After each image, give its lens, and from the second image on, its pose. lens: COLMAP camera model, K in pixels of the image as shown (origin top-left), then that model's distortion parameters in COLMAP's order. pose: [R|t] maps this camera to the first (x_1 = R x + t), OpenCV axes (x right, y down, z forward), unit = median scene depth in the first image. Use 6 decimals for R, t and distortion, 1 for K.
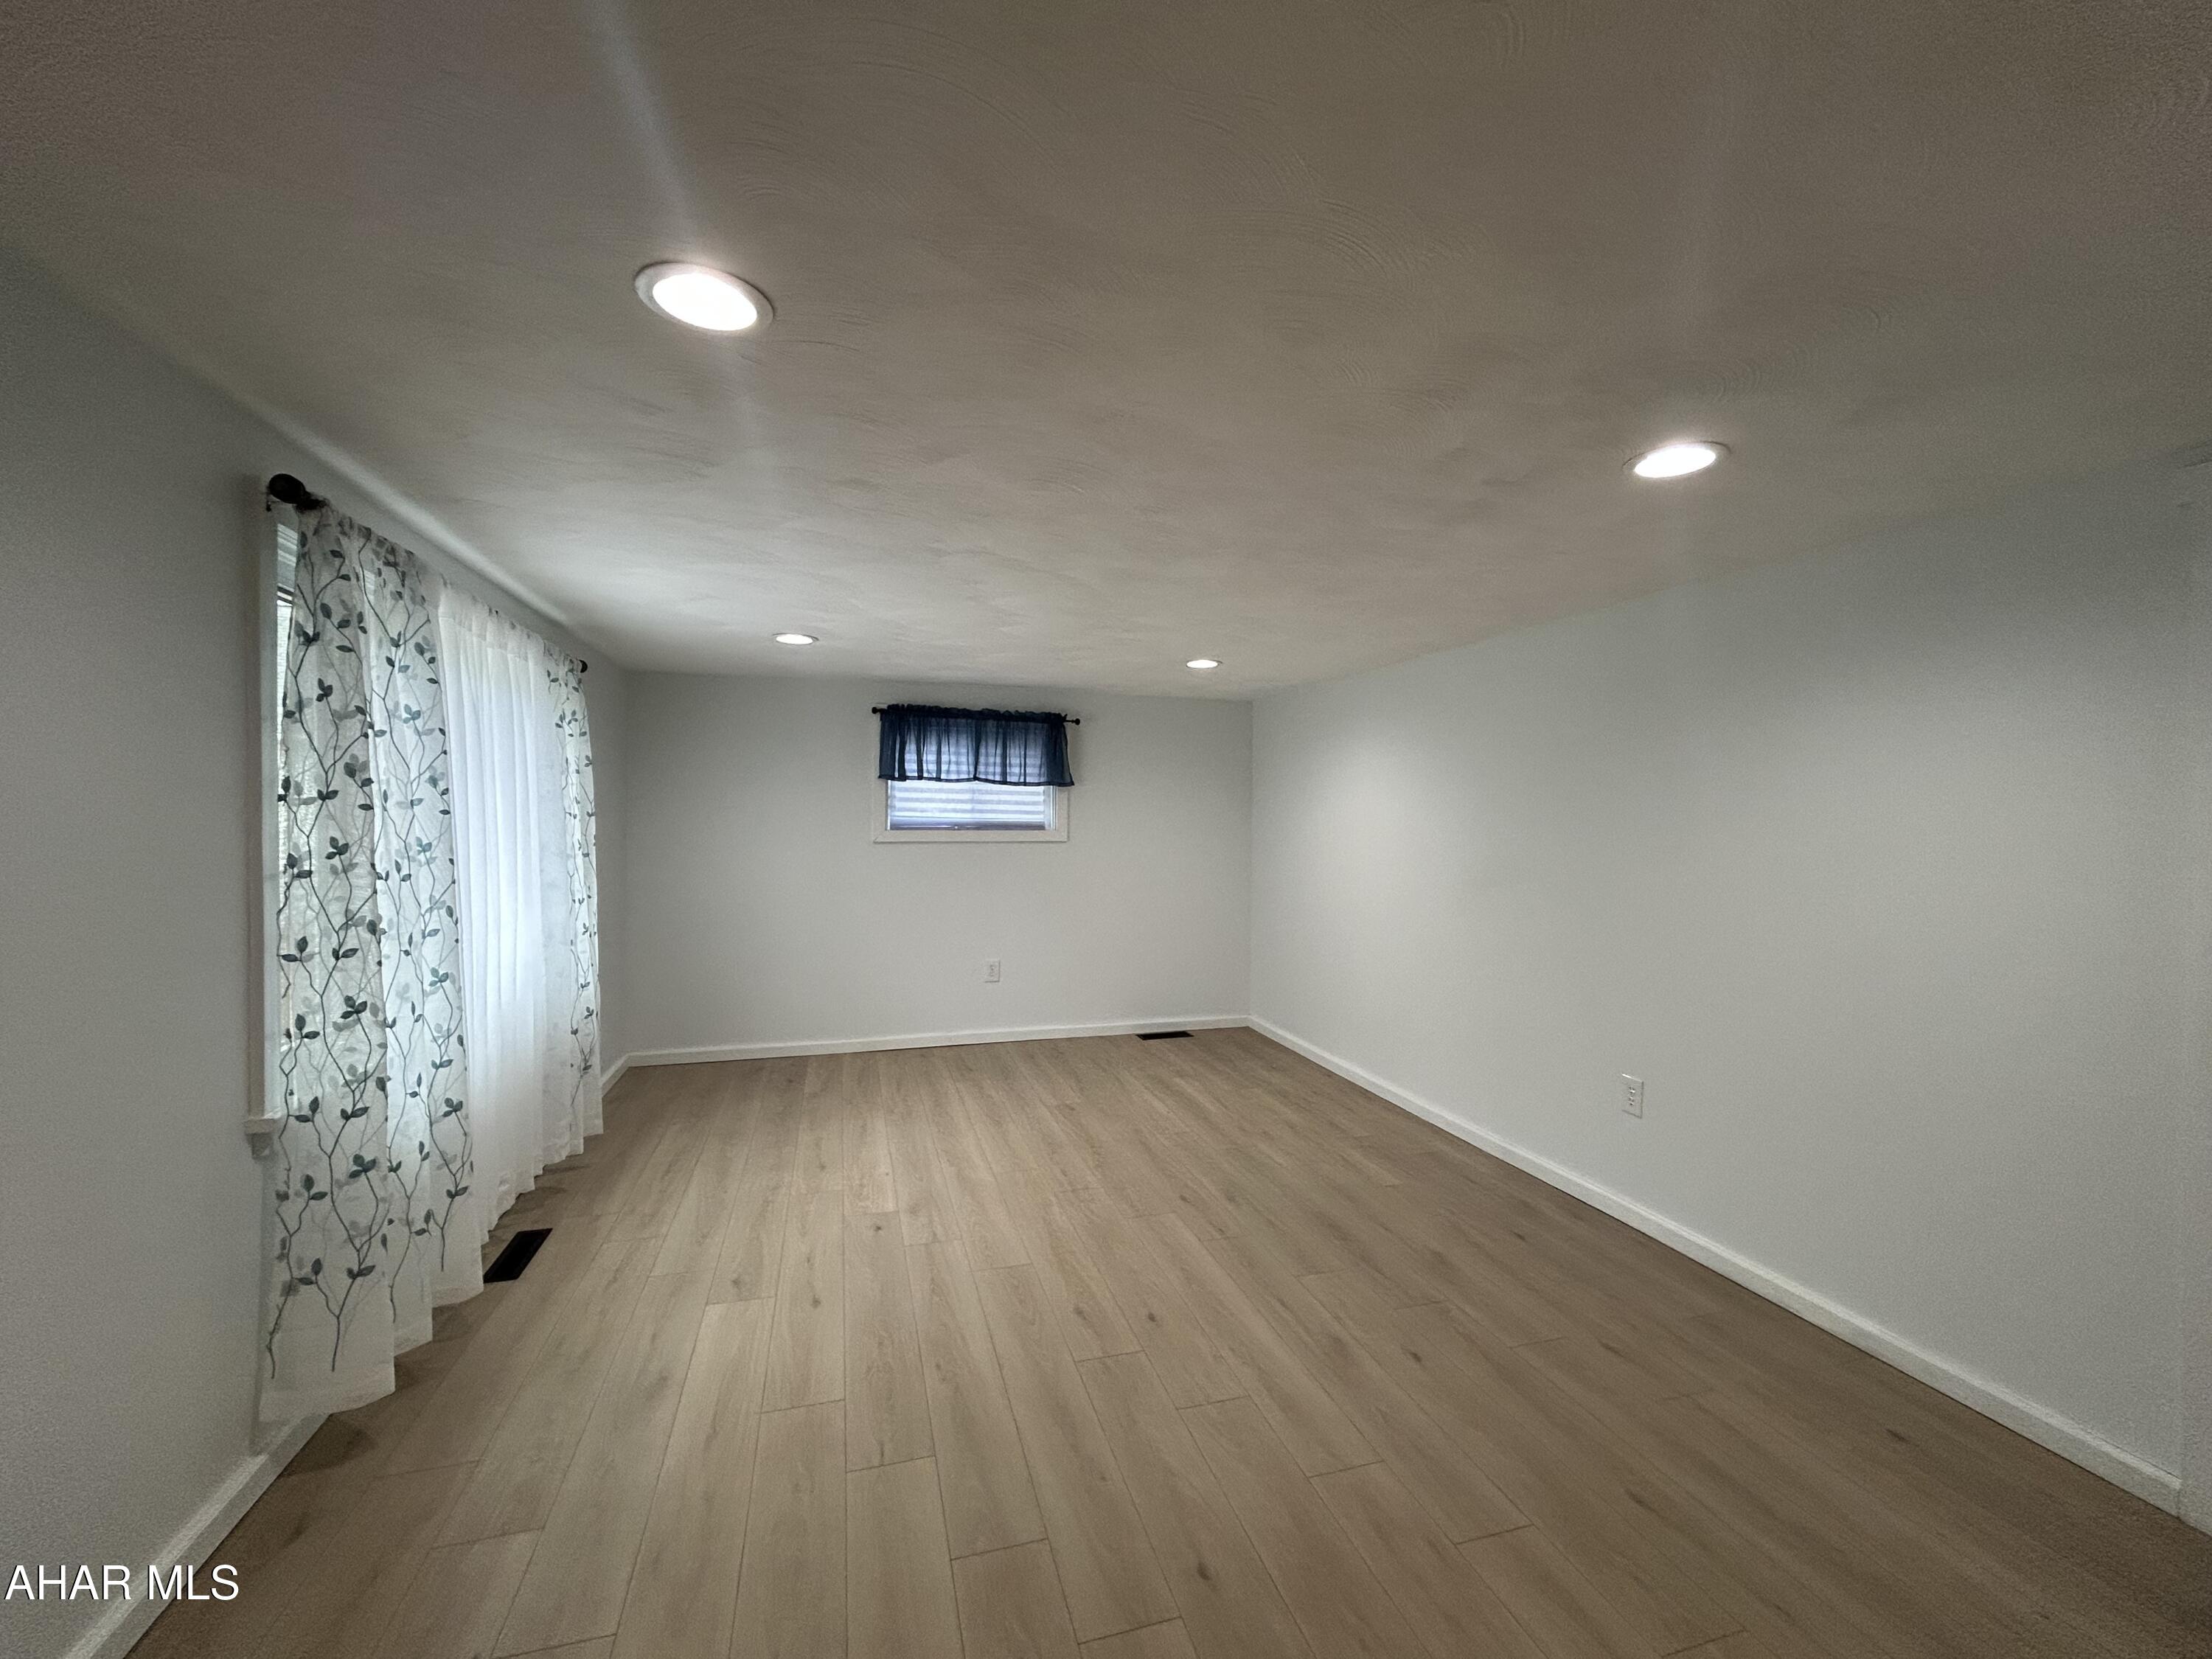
lens RADIAL K [[897.1, 0, 1104.5], [0, 897.1, 827.3], [0, 0, 1]] dist [-0.002073, 0.000881]
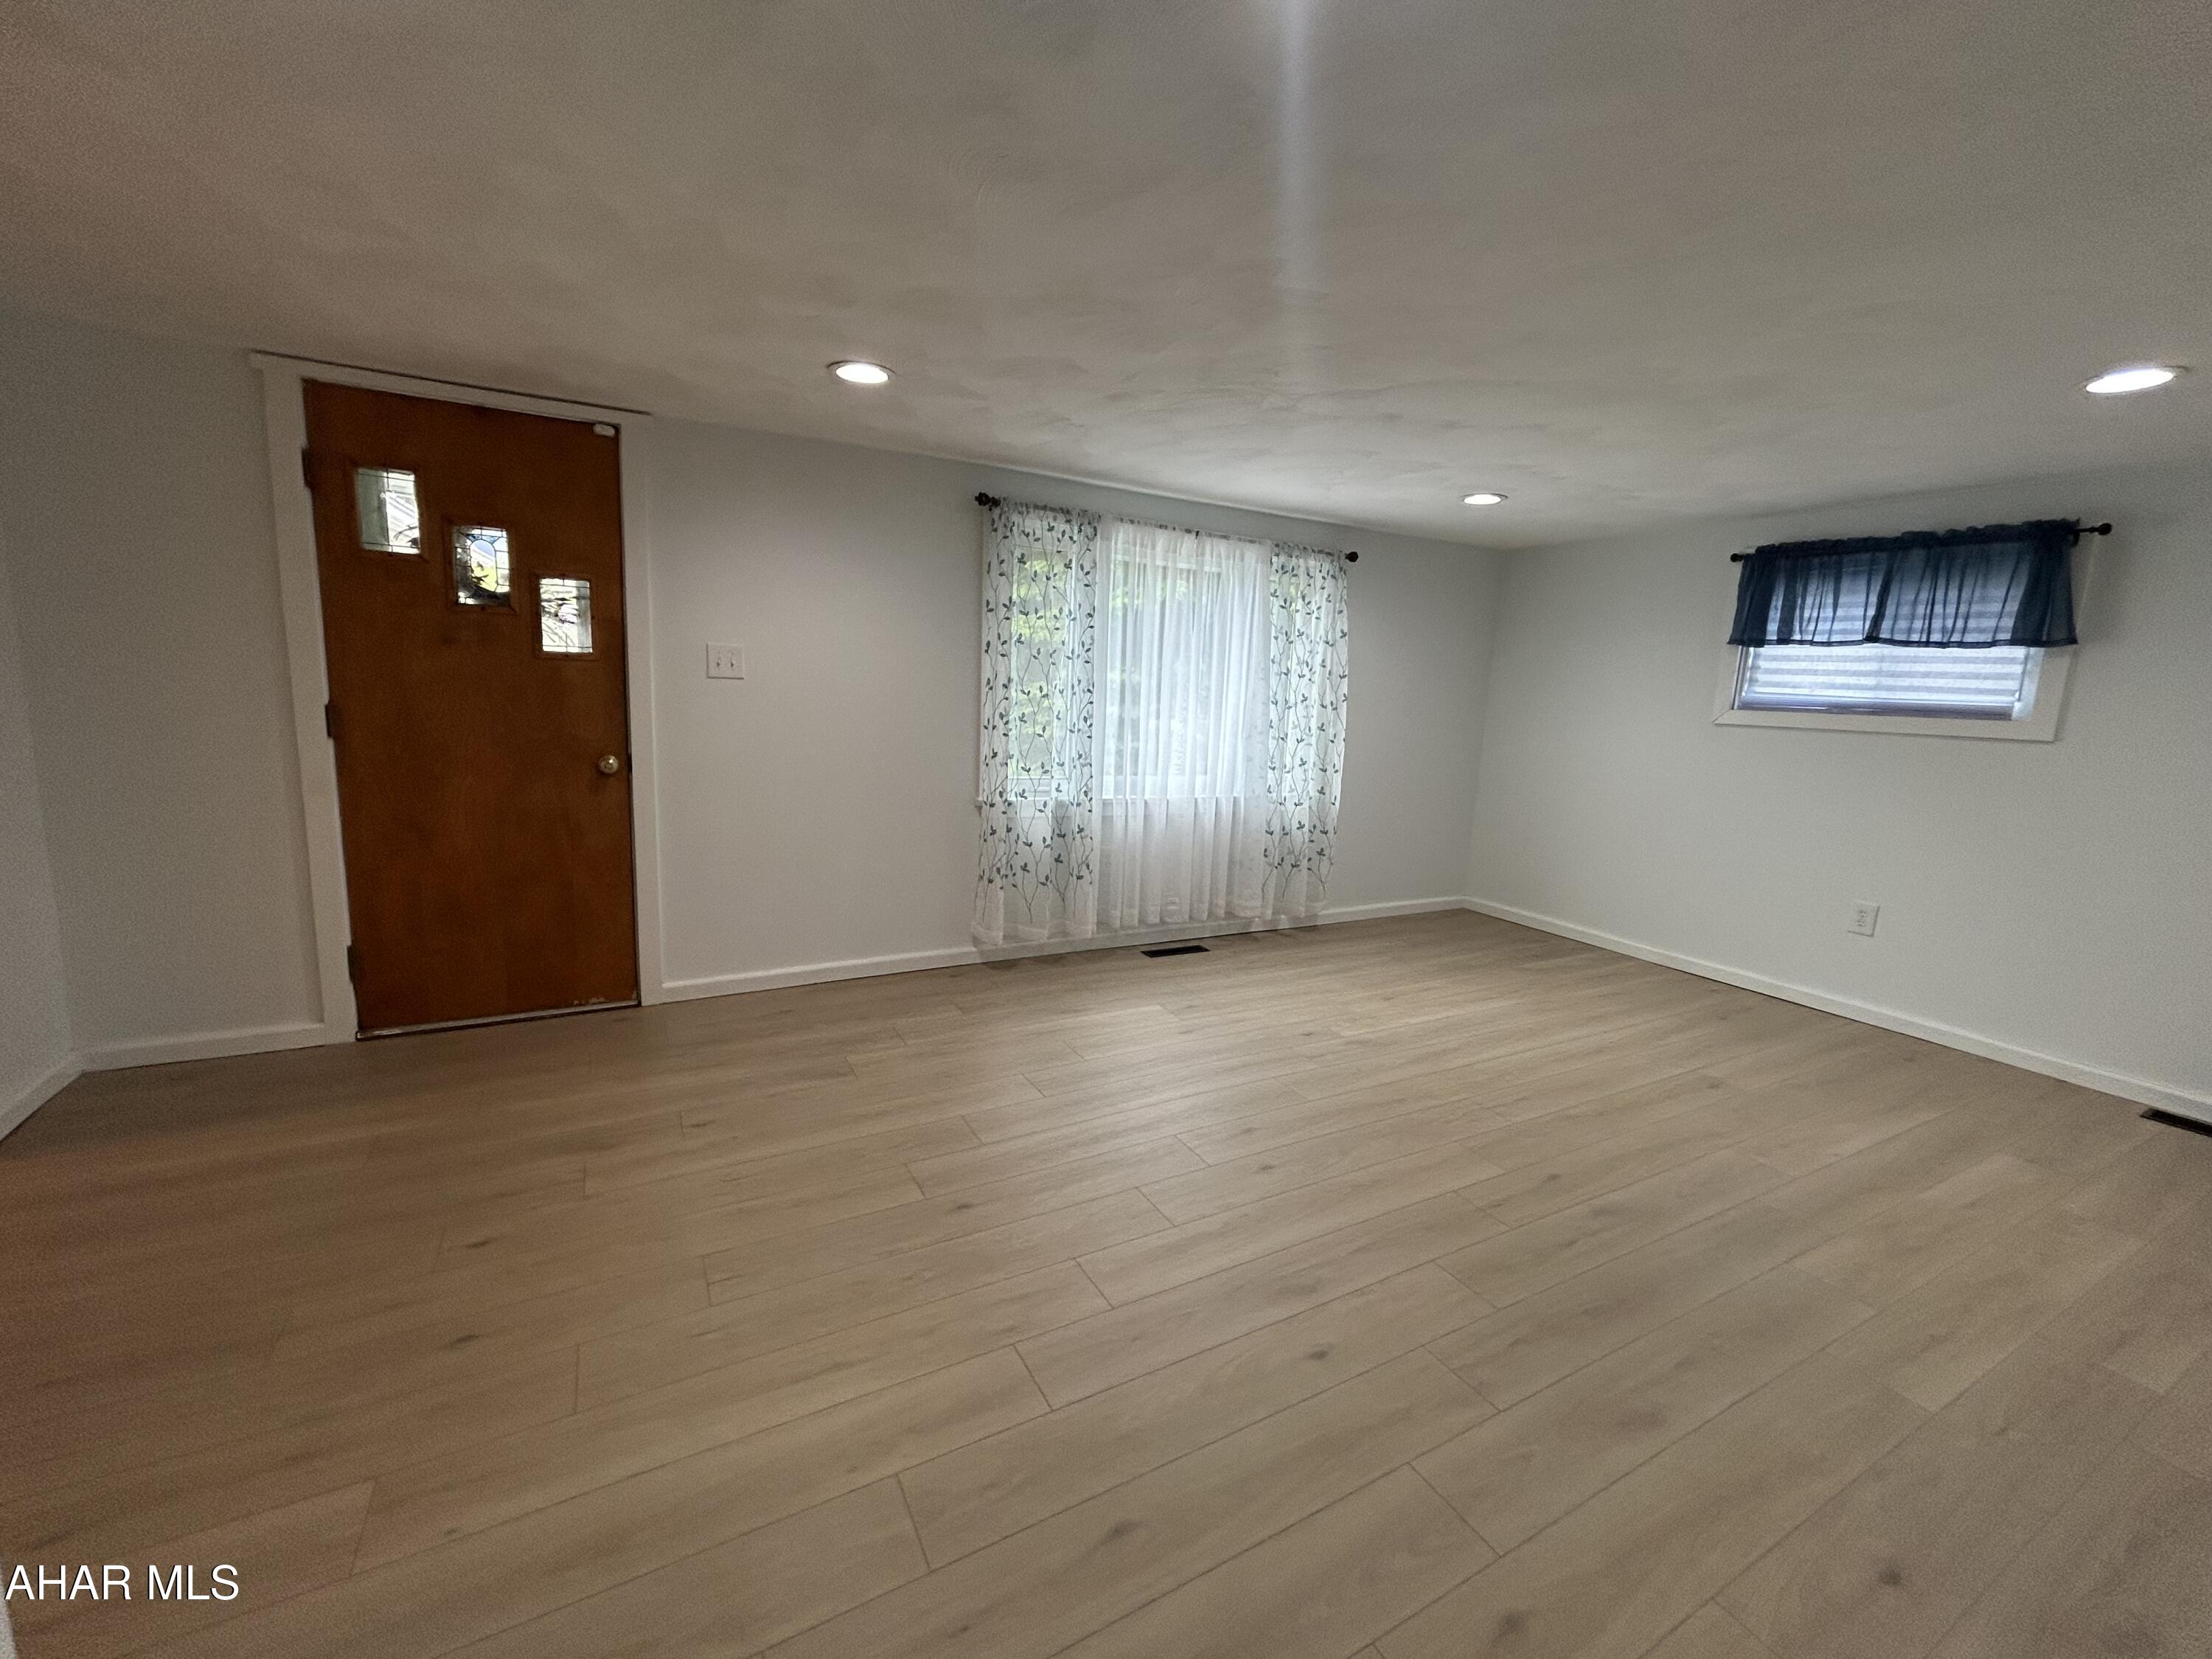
lens RADIAL K [[897.1, 0, 1107.5], [0, 897.1, 827.6], [0, 0, 1]] dist [-0.002073, 0.000881]
pose [[0.214370, 0.159291, -0.963676, 0.422351], [-0.052224, 0.987070, 0.151541, 0.015083], [0.975355, 0.017842, 0.219917, 0.278098]]
